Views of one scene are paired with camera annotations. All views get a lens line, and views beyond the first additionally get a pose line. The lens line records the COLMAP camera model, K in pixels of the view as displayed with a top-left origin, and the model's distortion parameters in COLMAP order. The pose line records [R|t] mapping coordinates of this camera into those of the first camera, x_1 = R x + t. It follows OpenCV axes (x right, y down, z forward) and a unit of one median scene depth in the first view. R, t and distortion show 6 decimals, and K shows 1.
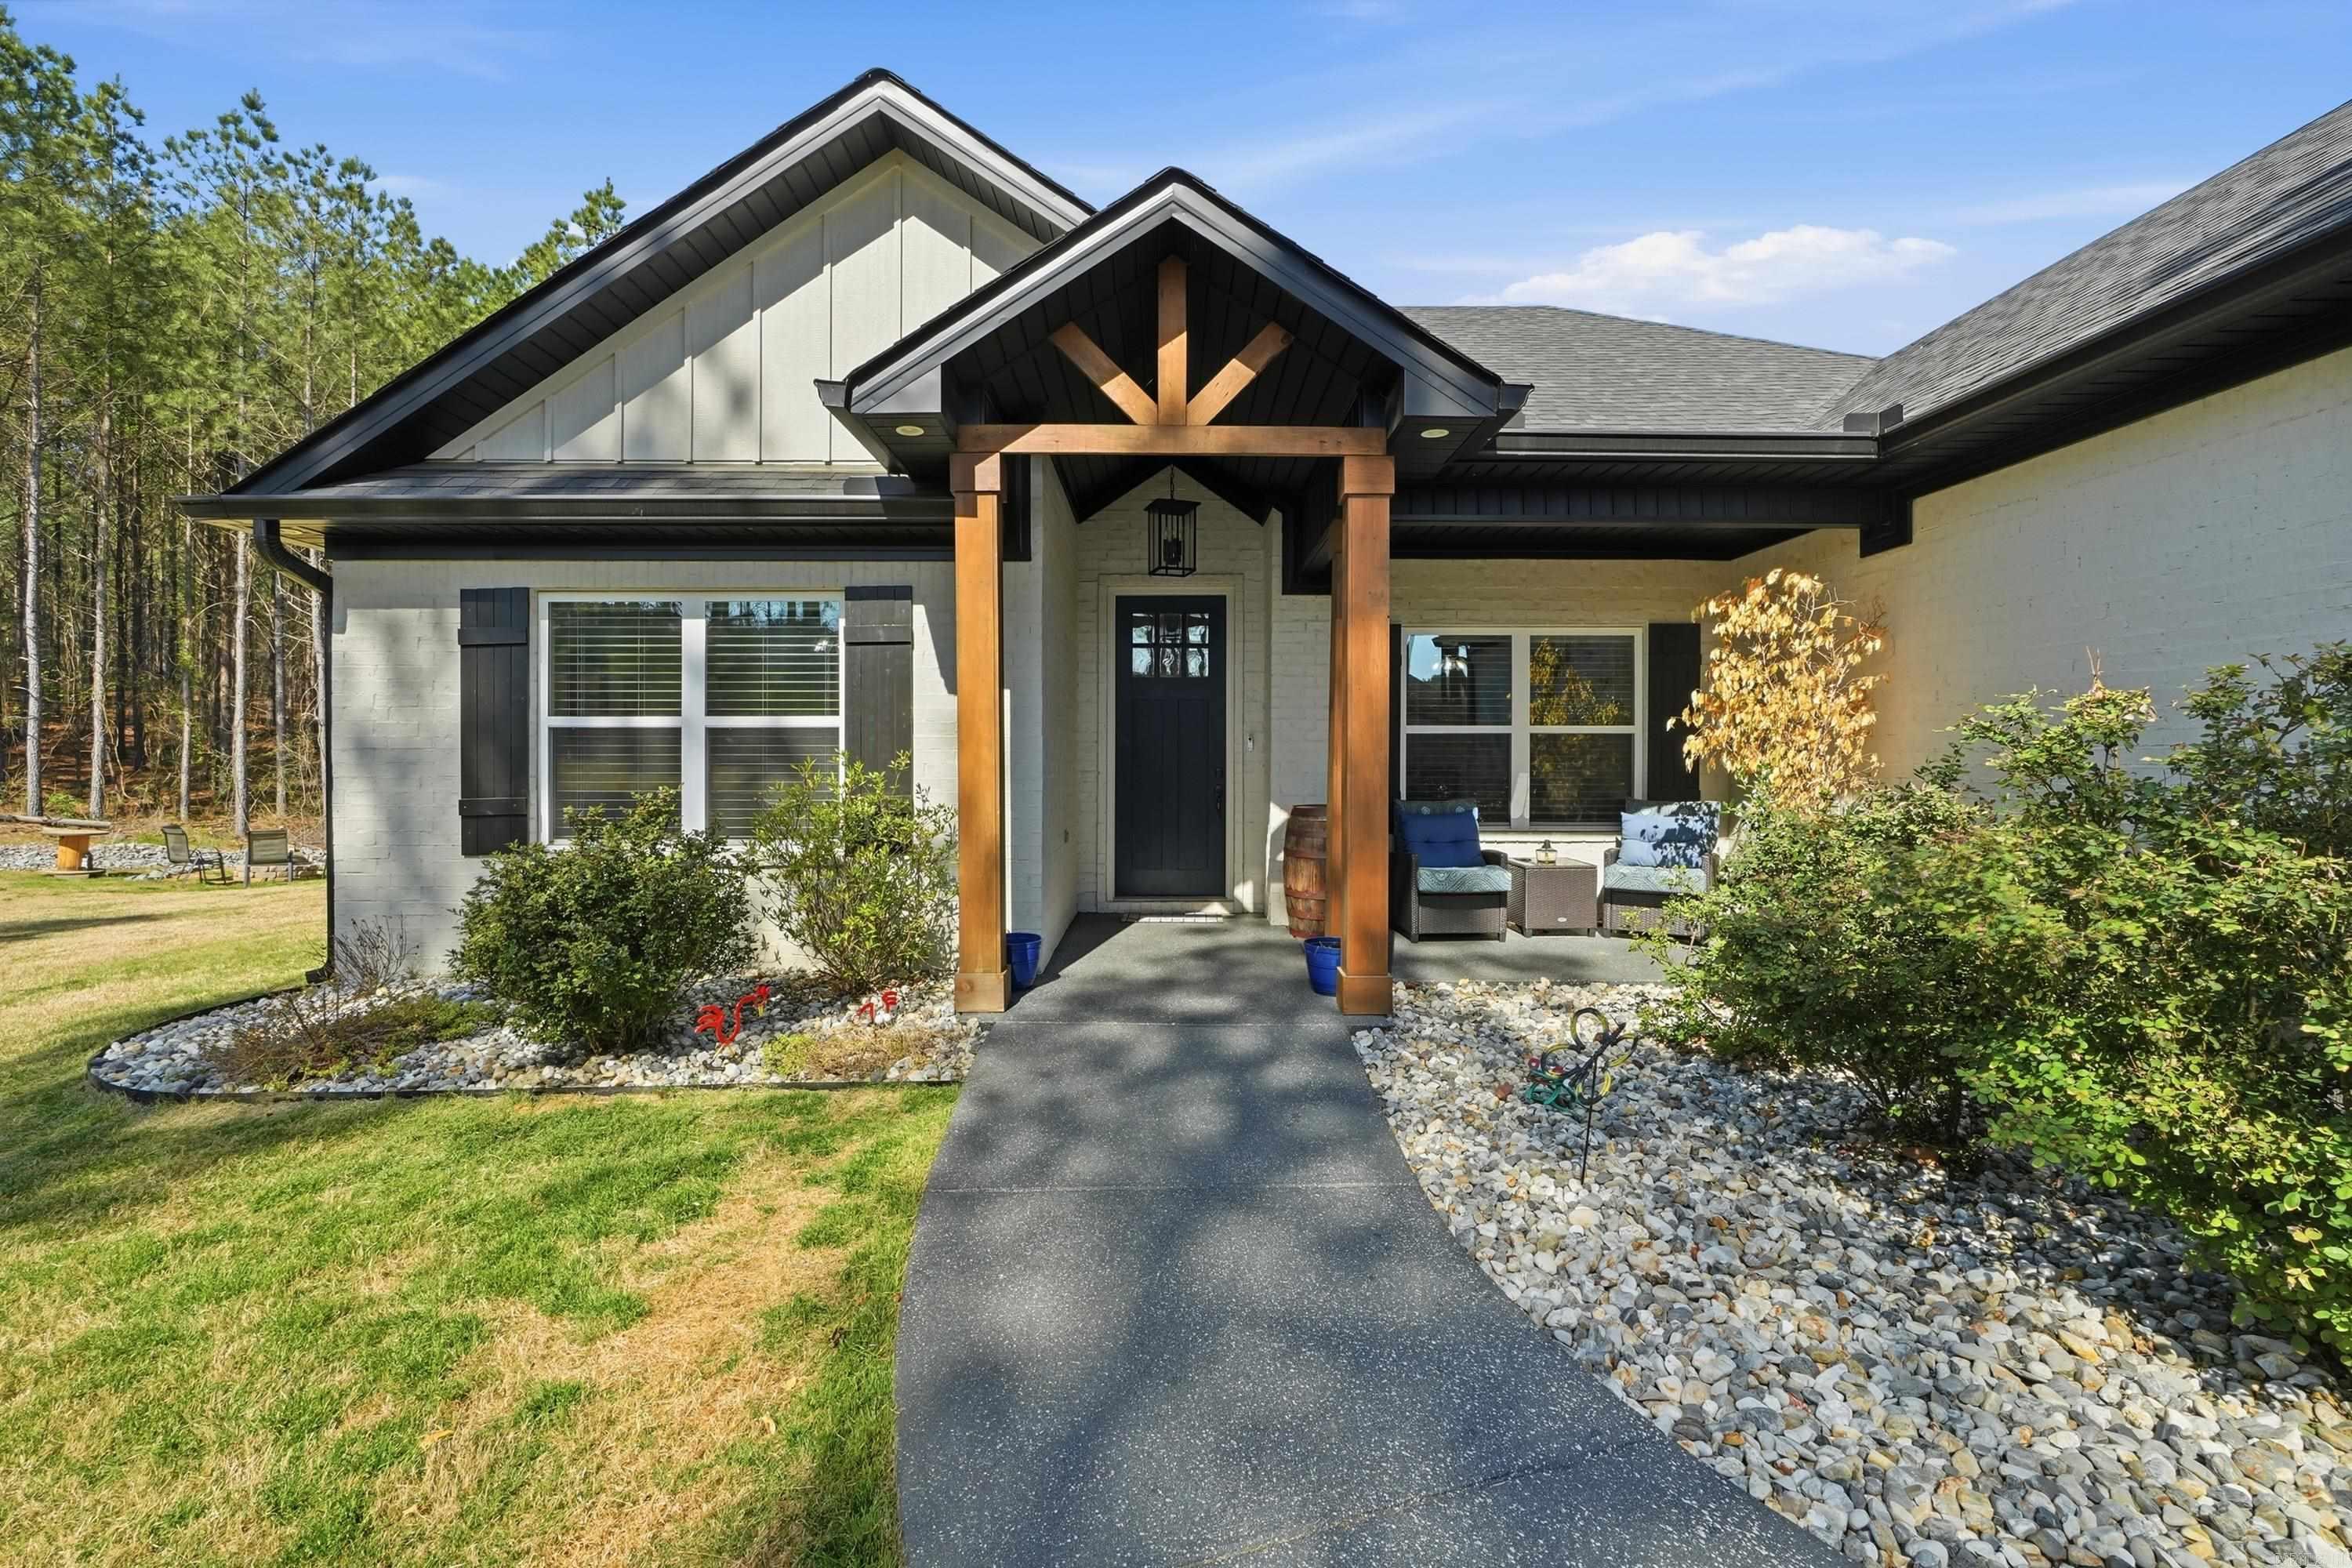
lens RADIAL K [[1025.8, 0, 1180.1], [0, 1025.8, 775.4], [0, 0, 1]] dist [-0.012017, 0.004881]
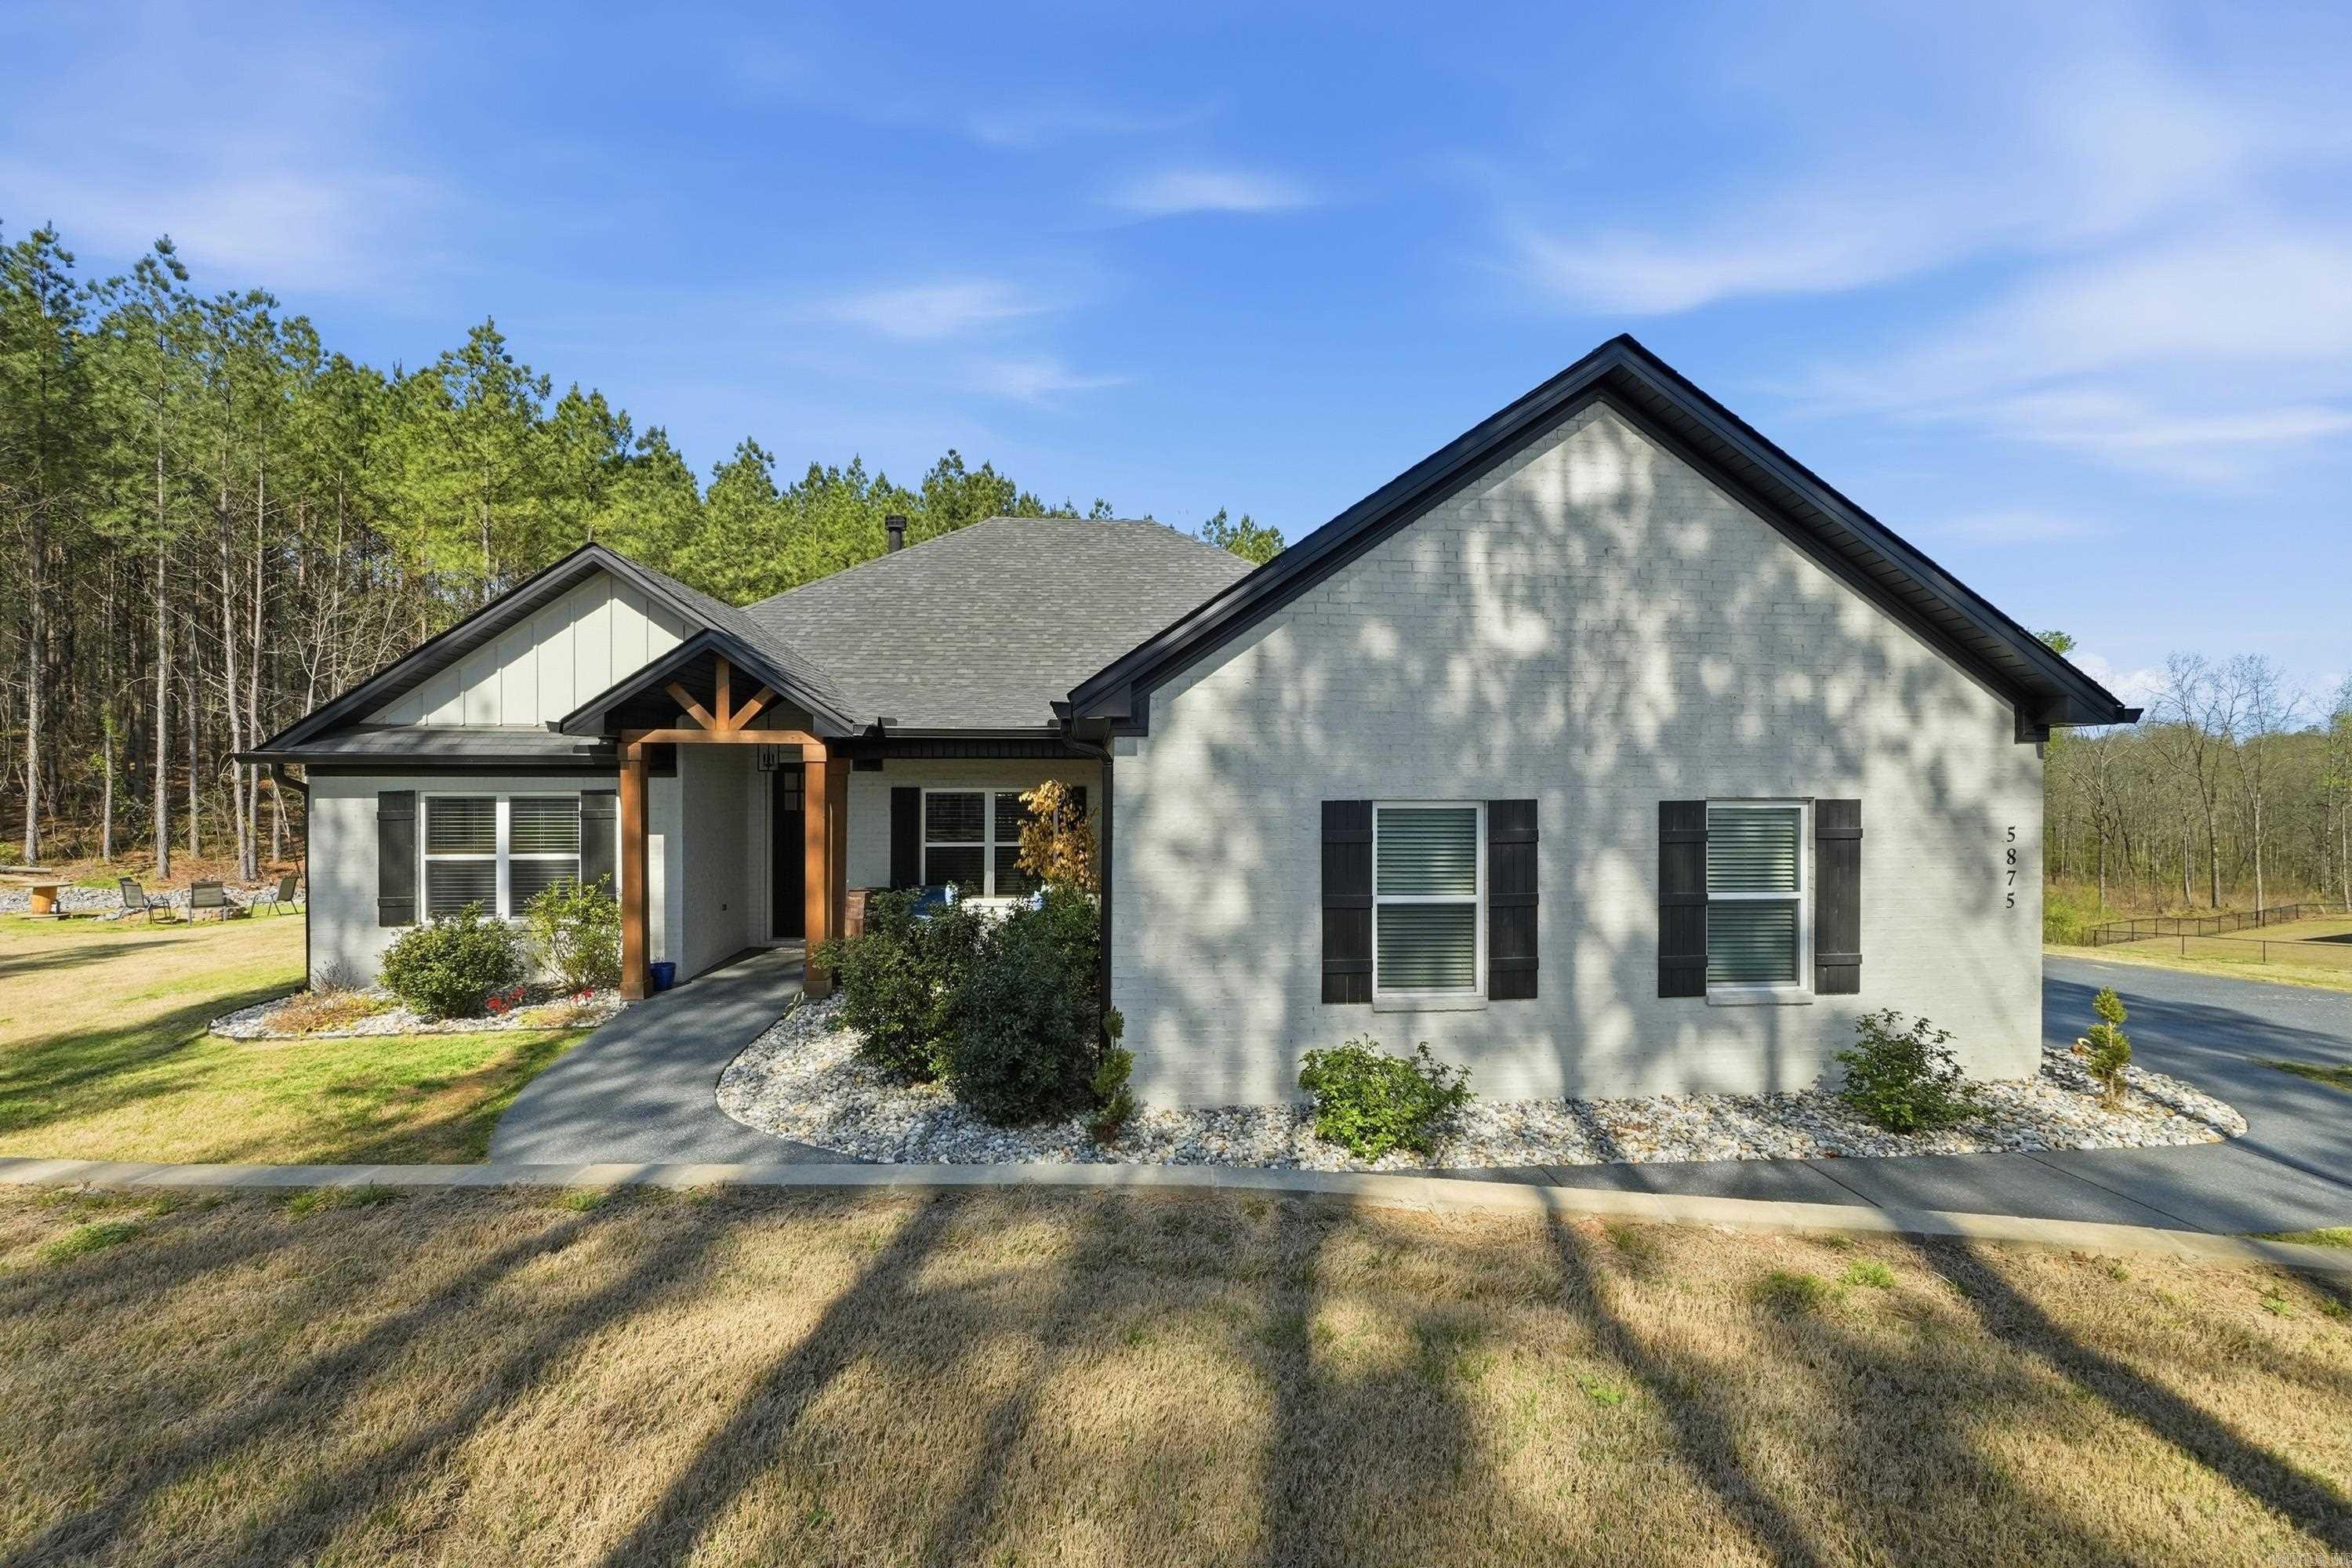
lens RADIAL K [[1025.8, 0, 1171.5], [0, 1025.8, 787.7], [0, 0, 1]] dist [-0.012017, 0.004881]
pose [[0.997971, -0.002221, 0.063638, 0.676706], [0.002115, 0.999996, 0.001723, -0.183771], [-0.063642, -0.001585, 0.997972, -1.030171]]
